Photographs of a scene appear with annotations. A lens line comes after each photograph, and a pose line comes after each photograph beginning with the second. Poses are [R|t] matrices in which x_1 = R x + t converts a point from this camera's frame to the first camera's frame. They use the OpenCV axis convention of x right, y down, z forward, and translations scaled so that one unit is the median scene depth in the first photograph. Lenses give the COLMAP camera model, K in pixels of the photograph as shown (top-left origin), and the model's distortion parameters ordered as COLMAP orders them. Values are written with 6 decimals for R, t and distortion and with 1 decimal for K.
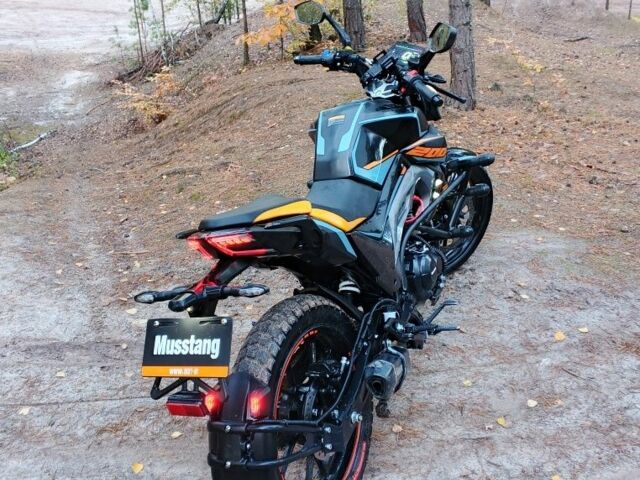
lens RADIAL K [[671.8, 0, 321.4], [0, 671.8, 262.0], [0, 0, 1]] dist [0.184187, -0.483499]
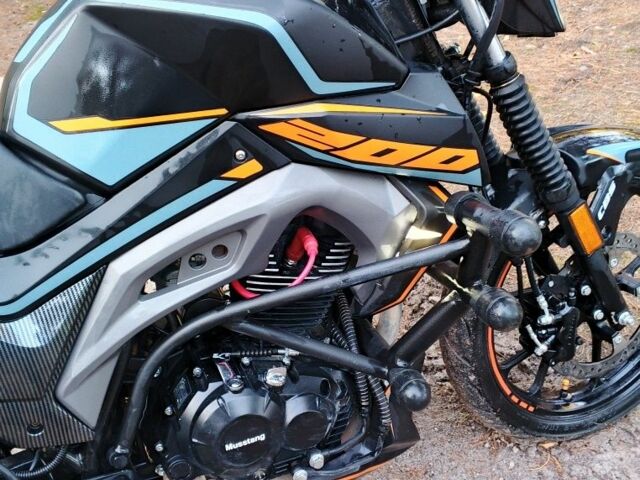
lens RADIAL K [[671.8, 0, 321.4], [0, 671.8, 262.0], [0, 0, 1]] dist [0.184187, -0.483499]
pose [[0.702373, 0.452642, -0.549352, 0.371690], [-0.319703, 0.890150, 0.324689, -0.221830], [0.635974, -0.052424, 0.769928, 0.744467]]
